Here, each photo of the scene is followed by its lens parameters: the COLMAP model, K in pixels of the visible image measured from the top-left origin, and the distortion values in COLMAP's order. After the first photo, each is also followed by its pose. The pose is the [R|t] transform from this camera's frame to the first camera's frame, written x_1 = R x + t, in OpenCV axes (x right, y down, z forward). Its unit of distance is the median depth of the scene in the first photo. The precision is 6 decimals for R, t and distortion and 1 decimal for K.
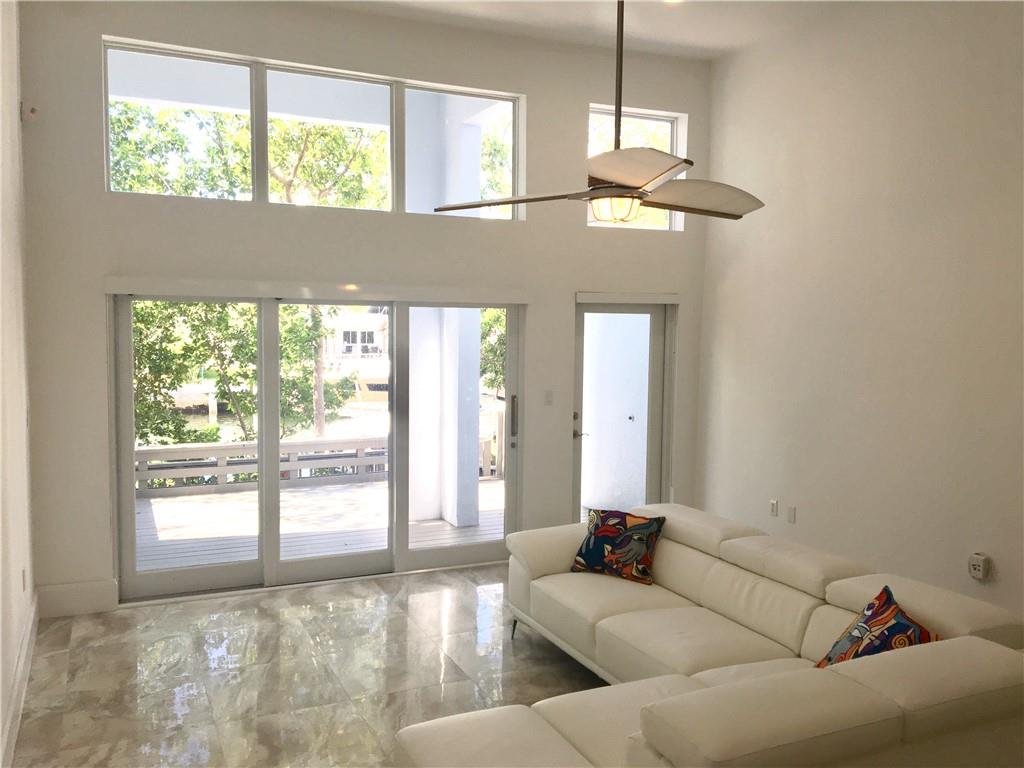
lens RADIAL K [[880.6, 0, 512.0], [0, 880.6, 384.0], [0, 0, 1]] dist [0.211087, -0.334059]
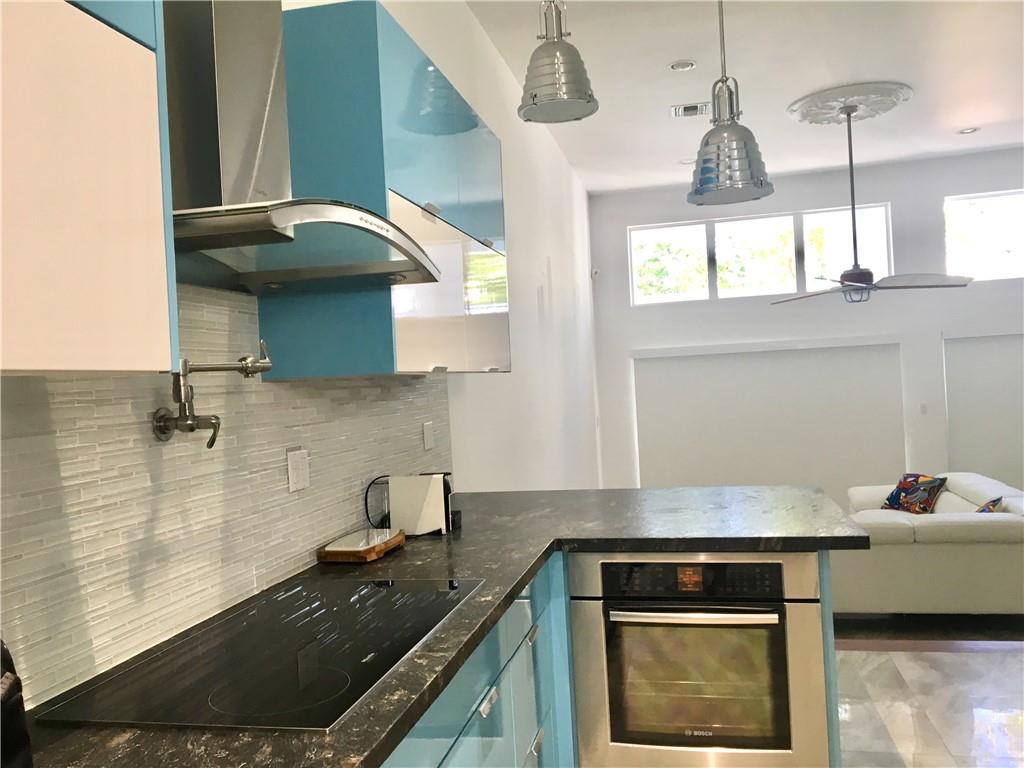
lens RADIAL K [[880.6, 0, 512.0], [0, 880.6, 384.0], [0, 0, 1]] dist [0.211087, -0.334059]
pose [[0.796145, -0.048561, -0.603154, 0.409969], [0.017715, 0.998218, -0.056985, 0.049655], [0.604846, 0.034684, 0.795587, -0.556510]]
